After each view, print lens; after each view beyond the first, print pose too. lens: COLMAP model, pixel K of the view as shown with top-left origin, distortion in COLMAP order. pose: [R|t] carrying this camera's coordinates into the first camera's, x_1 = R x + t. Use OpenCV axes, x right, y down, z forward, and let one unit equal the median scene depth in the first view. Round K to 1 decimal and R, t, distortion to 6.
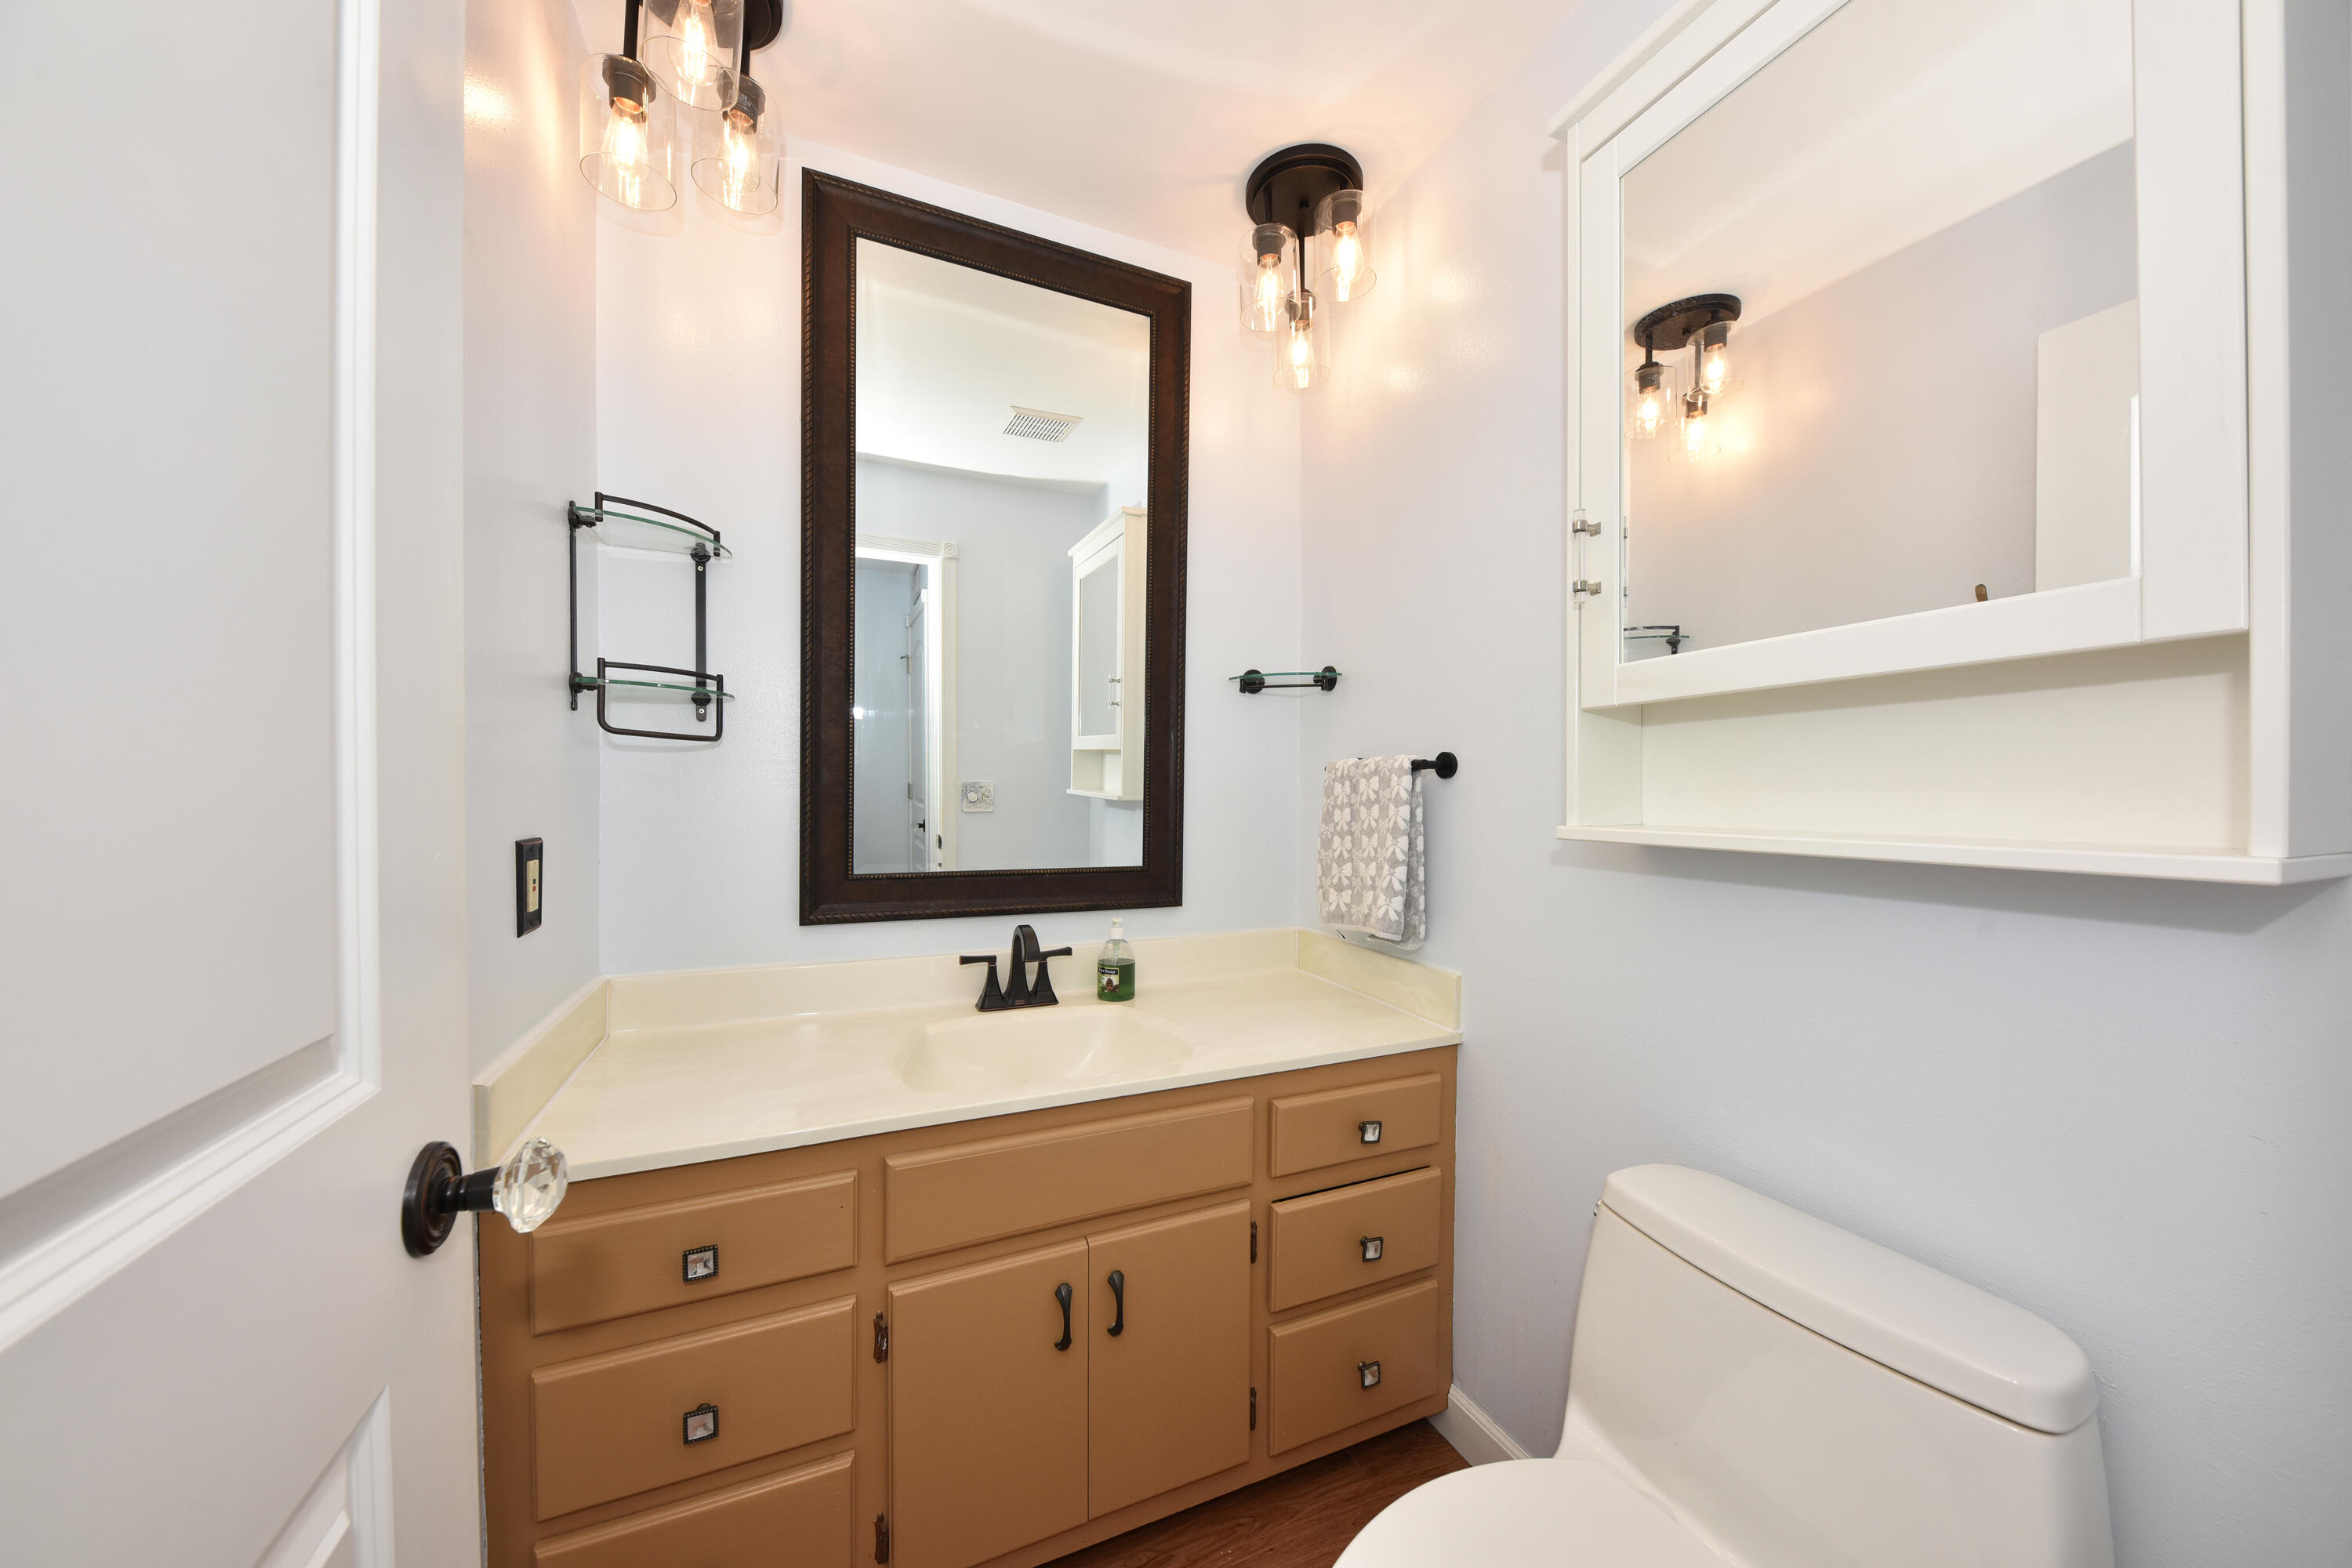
lens RADIAL K [[822.3, 0, 1185.2], [0, 822.3, 793.5], [0, 0, 1]] dist [0.000780, -0.000137]
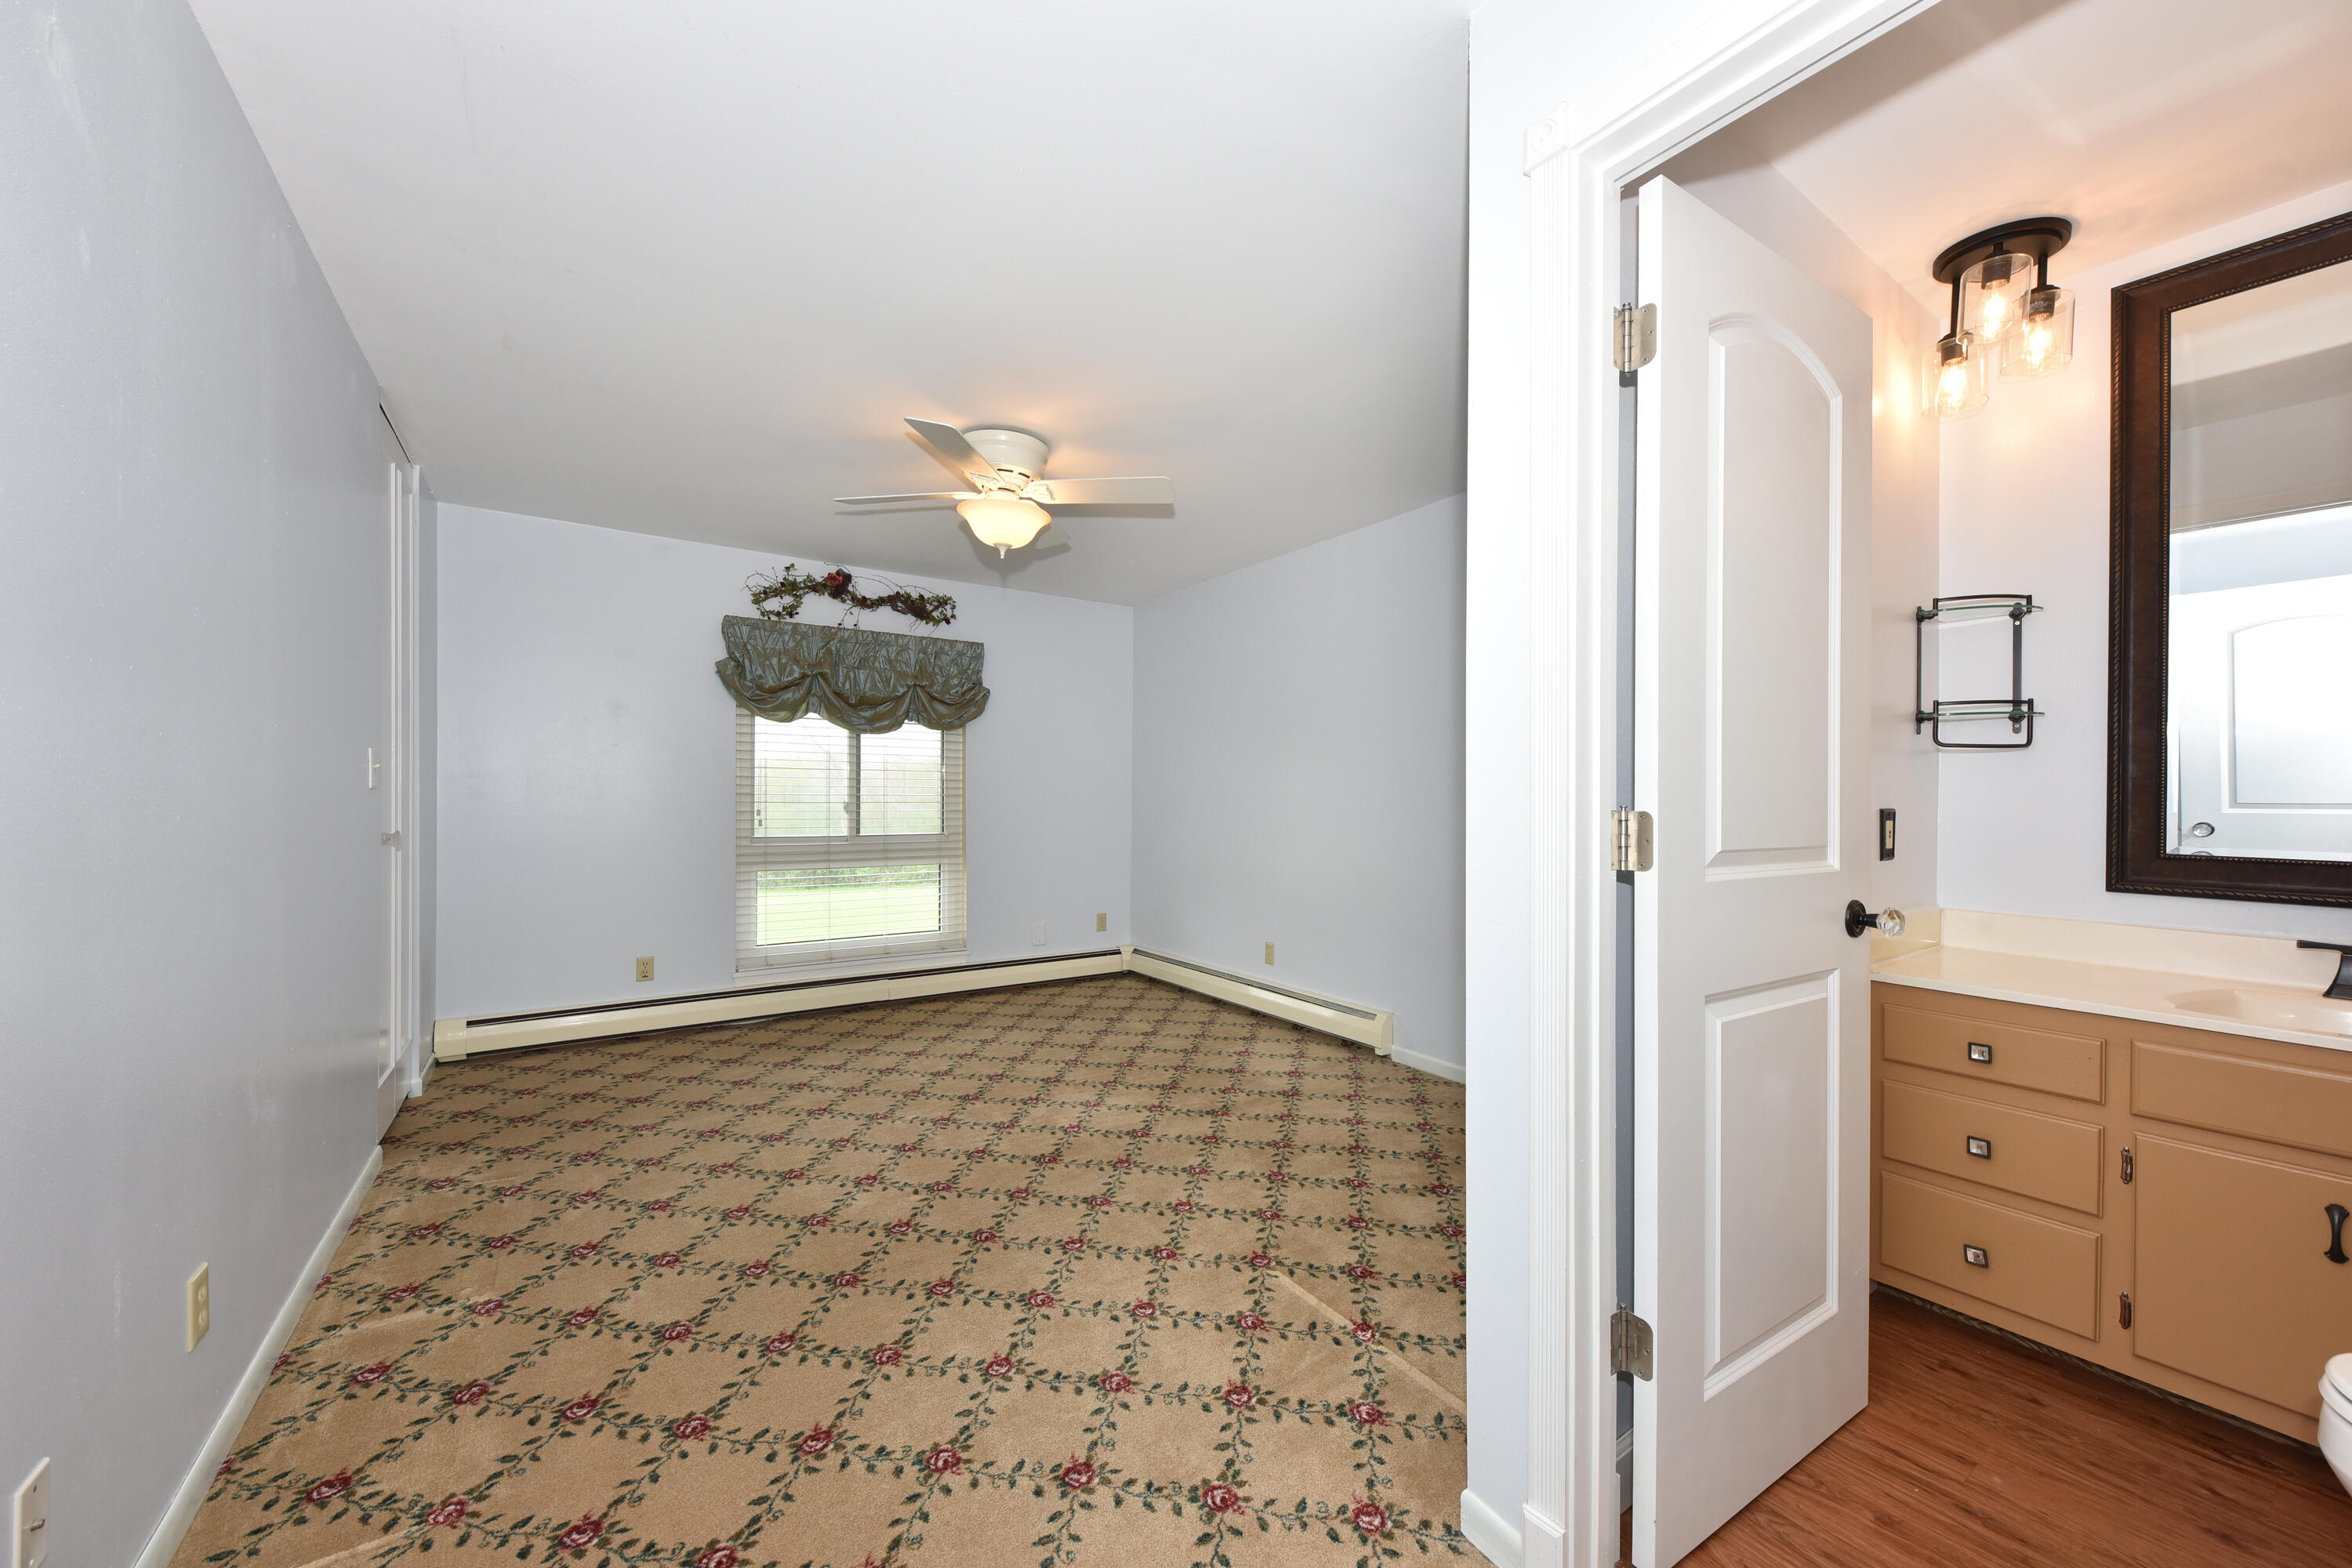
lens RADIAL K [[873.6, 0, 1179.7], [0, 873.6, 803.4], [0, 0, 1]] dist [-0.004329, -0.001045]
pose [[0.187970, 0.004490, -0.982165, 0.627064], [-0.010414, 0.999942, 0.002578, 0.043707], [0.982120, 0.009744, 0.188006, -0.705699]]
